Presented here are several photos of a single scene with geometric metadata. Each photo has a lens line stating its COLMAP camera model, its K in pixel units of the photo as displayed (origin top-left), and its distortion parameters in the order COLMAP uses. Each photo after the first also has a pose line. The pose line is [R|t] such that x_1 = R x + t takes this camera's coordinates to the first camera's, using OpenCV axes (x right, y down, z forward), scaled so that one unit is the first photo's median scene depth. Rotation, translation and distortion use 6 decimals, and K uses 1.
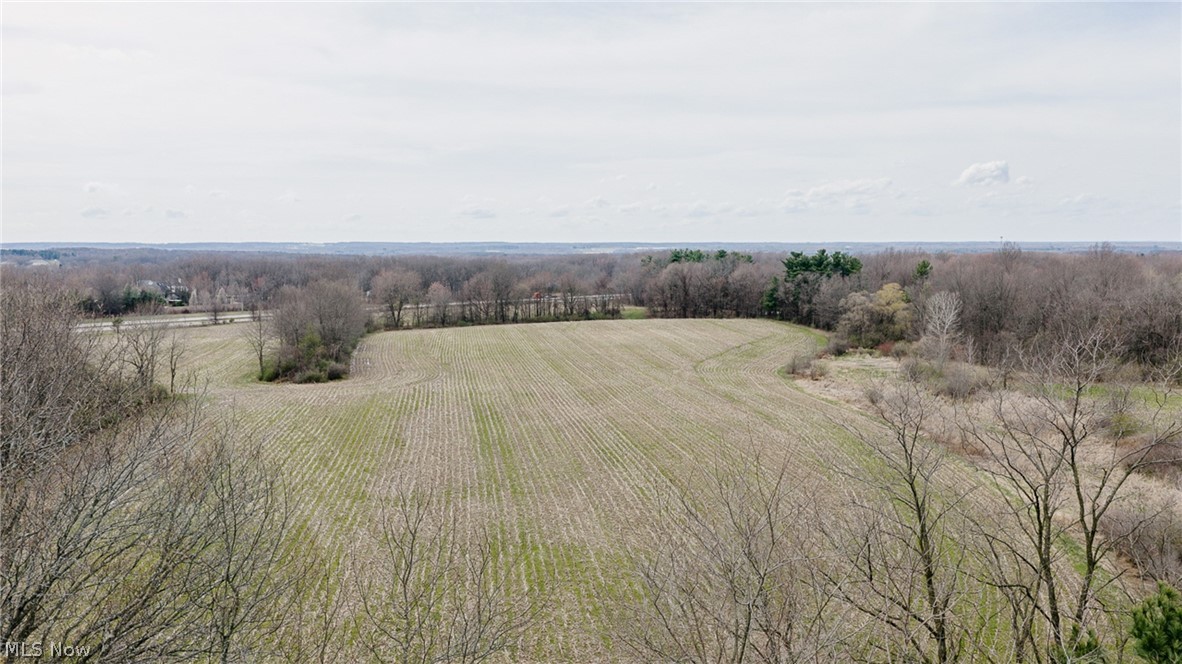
lens RADIAL K [[930.6, 0, 591.0], [0, 930.6, 332.0], [0, 0, 1]] dist [0.000426, -0.058554]
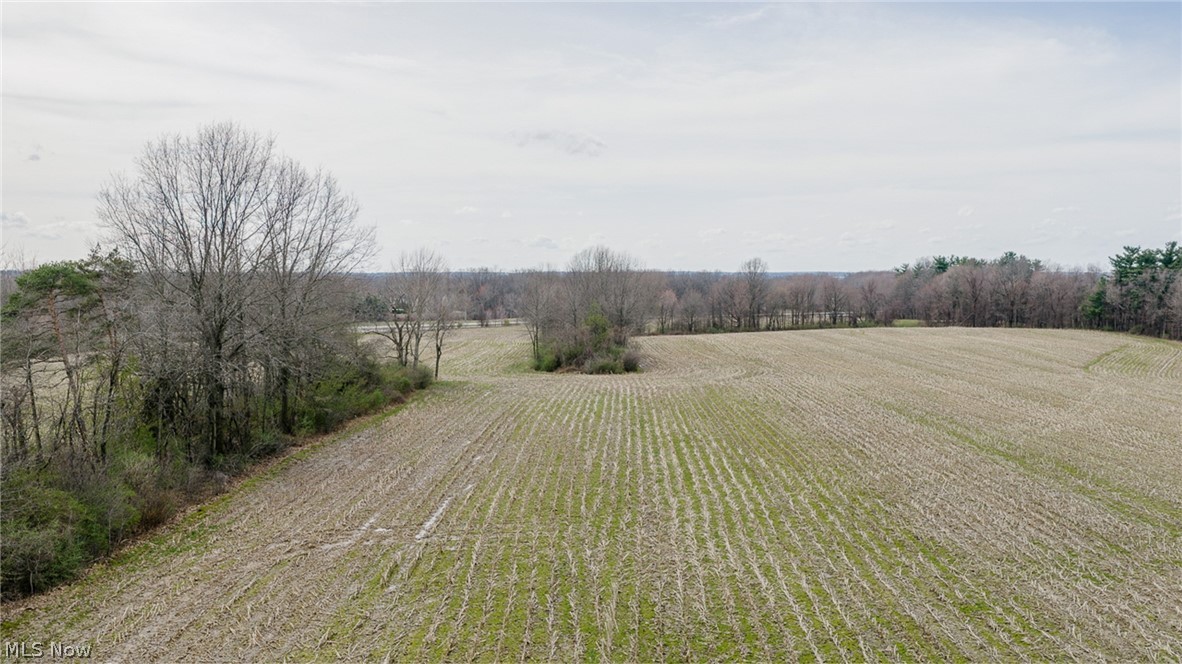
lens RADIAL K [[919.2, 0, 591.0], [0, 919.2, 332.0], [0, 0, 1]] dist [0.000298, -0.053448]
pose [[0.980521, 0.013034, -0.195982, -0.078068], [-0.019564, 0.999315, -0.031421, 0.020940], [0.195438, 0.034643, 0.980104, 0.124086]]
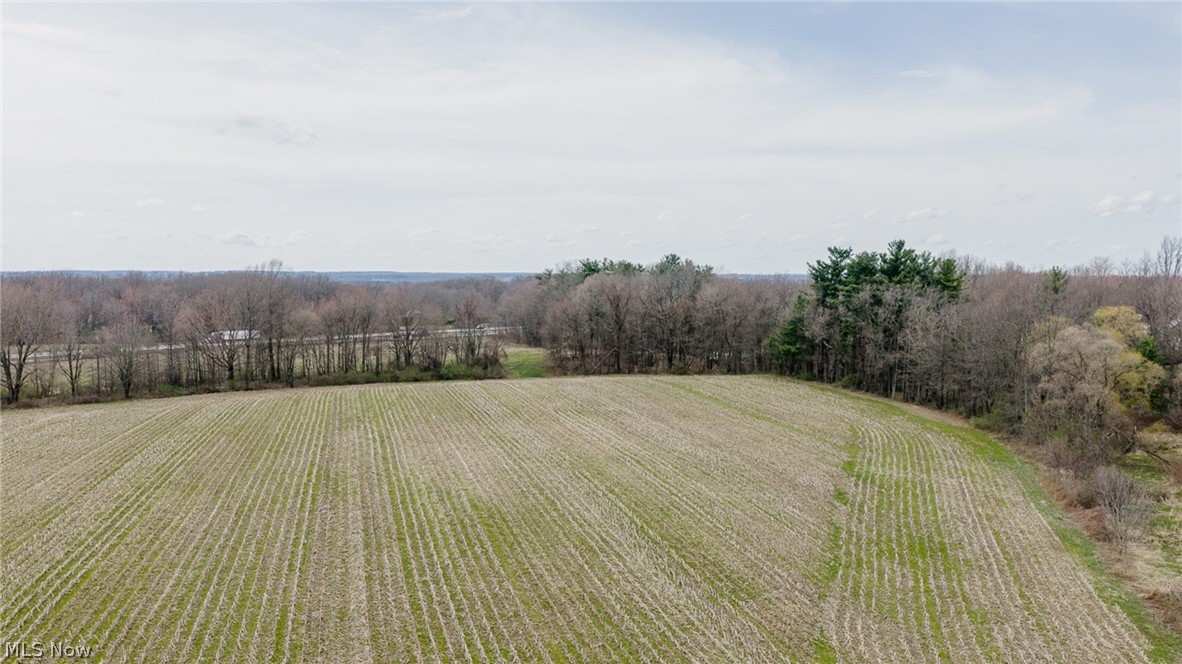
lens RADIAL K [[919.2, 0, 591.0], [0, 919.2, 332.0], [0, 0, 1]] dist [0.000298, -0.053448]
pose [[0.993507, -0.001168, 0.113765, 0.024641], [0.005019, 0.999424, -0.033569, -0.021467], [-0.113660, 0.033922, 0.992940, 0.478550]]
